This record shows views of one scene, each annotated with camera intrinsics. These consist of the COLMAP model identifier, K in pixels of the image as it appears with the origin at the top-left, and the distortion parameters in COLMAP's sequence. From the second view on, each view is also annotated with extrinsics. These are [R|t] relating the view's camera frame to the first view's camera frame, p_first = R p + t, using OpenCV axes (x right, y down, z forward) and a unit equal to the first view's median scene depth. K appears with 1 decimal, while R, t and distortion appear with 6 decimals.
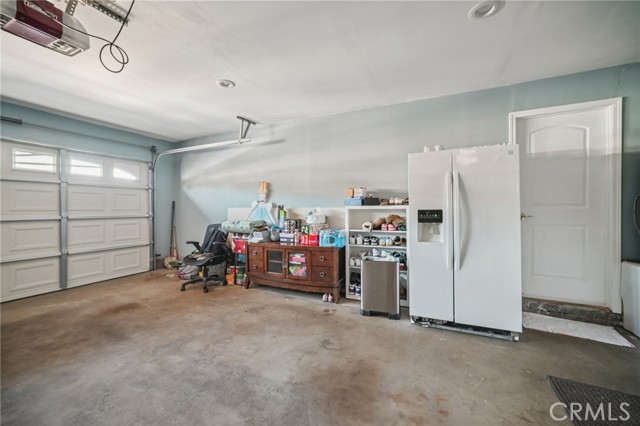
lens RADIAL K [[248.3, 0, 316.4], [0, 248.3, 209.9], [0, 0, 1]] dist [-0.018323, 0.007197]
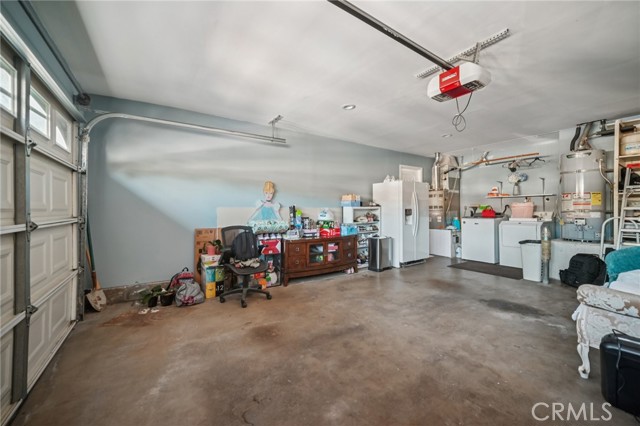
lens RADIAL K [[248.3, 0, 316.4], [0, 248.3, 209.9], [0, 0, 1]] dist [-0.018323, 0.007197]
pose [[0.533607, -0.002216, 0.845730, -1.312946], [0.004197, 0.999991, -0.000027, 0.002890], [-0.845722, 0.003564, 0.533611, 0.417391]]
